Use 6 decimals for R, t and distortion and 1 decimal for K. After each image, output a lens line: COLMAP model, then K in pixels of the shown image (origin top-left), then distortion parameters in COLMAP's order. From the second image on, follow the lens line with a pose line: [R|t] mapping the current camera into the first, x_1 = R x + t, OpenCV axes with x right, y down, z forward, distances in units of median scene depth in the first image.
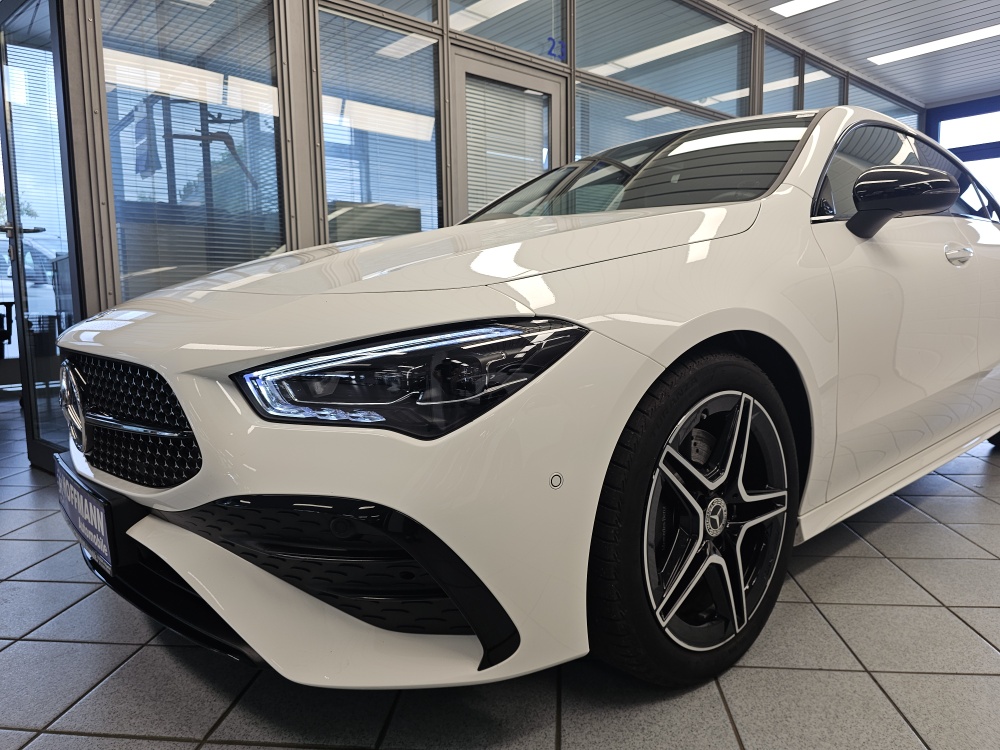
lens RADIAL K [[682.5, 0, 508.9], [0, 682.5, 351.7], [0, 0, 1]] dist [0.002782, -0.001615]
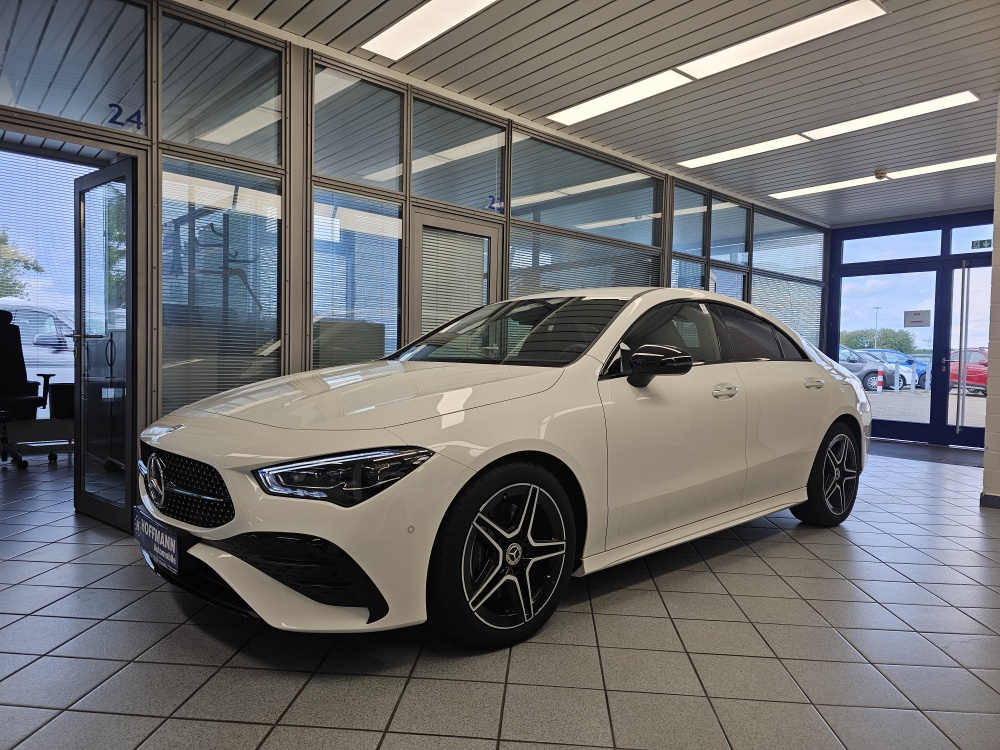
lens RADIAL K [[658.5, 0, 497.0], [0, 658.5, 367.5], [0, 0, 1]] dist [0.067290, -0.077981]
pose [[0.999300, 0.036519, 0.008142, 0.230759], [-0.035887, 0.997071, -0.067545, -0.131386], [-0.010585, 0.067205, 0.997683, -0.788188]]
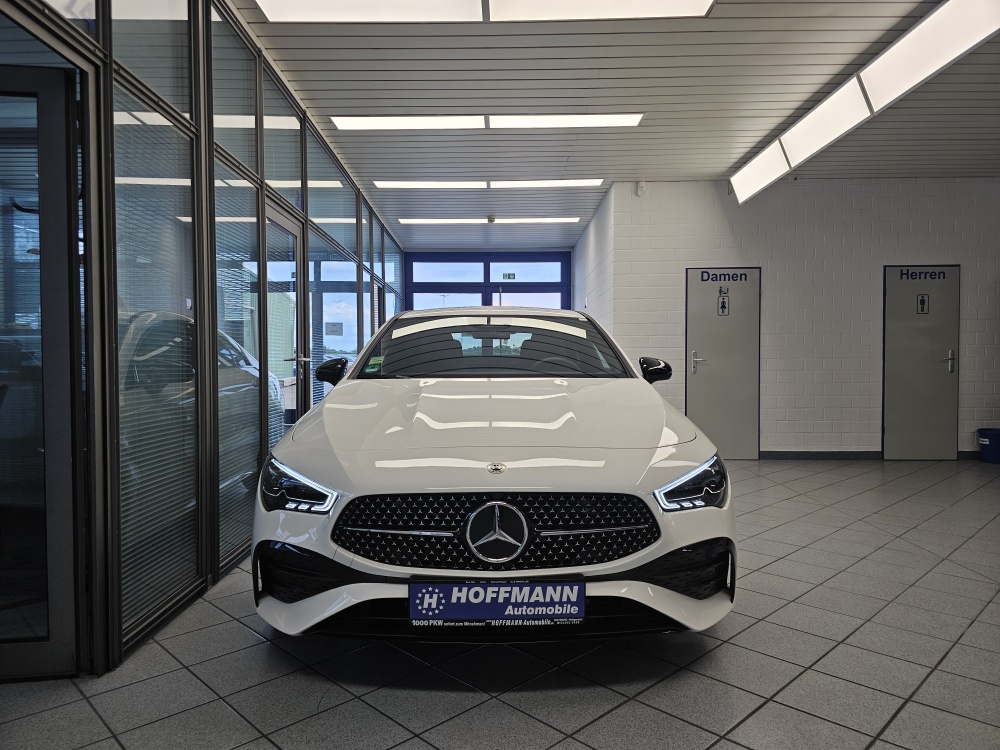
lens RADIAL K [[658.5, 0, 497.0], [0, 658.5, 367.5], [0, 0, 1]] dist [0.067290, -0.077981]
pose [[0.649892, 0.006799, 0.759996, -1.834490], [0.057952, 0.996606, -0.058472, -0.204726], [-0.757814, 0.082044, 0.647292, 0.041390]]
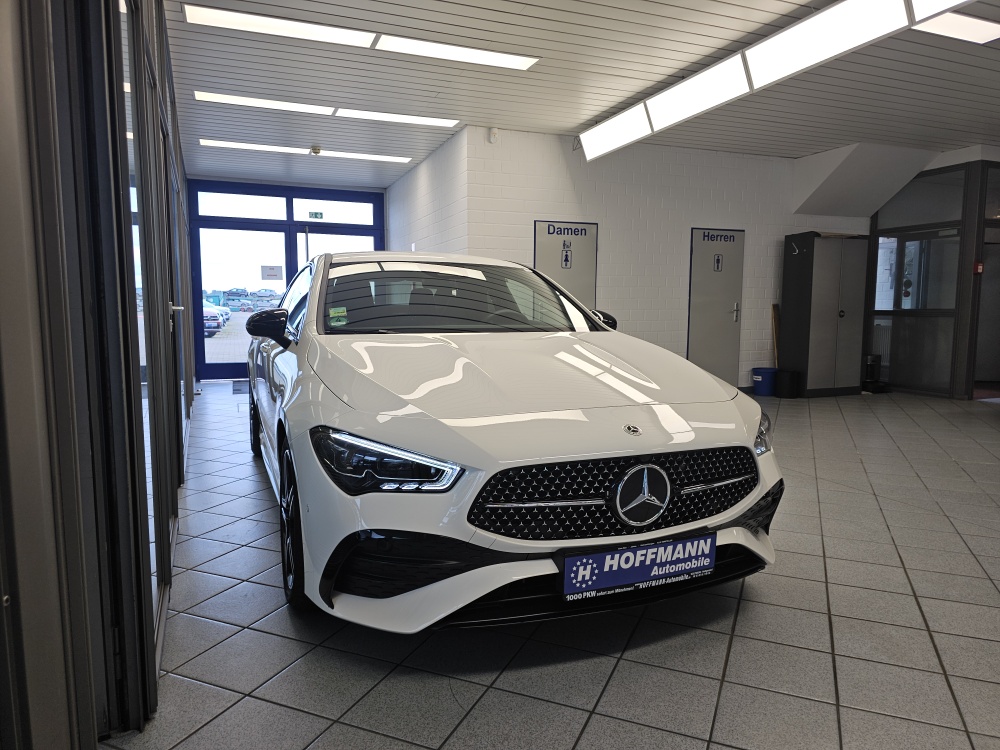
lens RADIAL K [[660.5, 0, 502.3], [0, 660.5, 368.9], [0, 0, 1]] dist [0.087264, -0.114964]
pose [[0.313200, -0.069651, 0.947130, -2.163811], [0.072670, 0.996141, 0.049225, -0.292426], [-0.946903, 0.053411, 0.317053, 0.873623]]
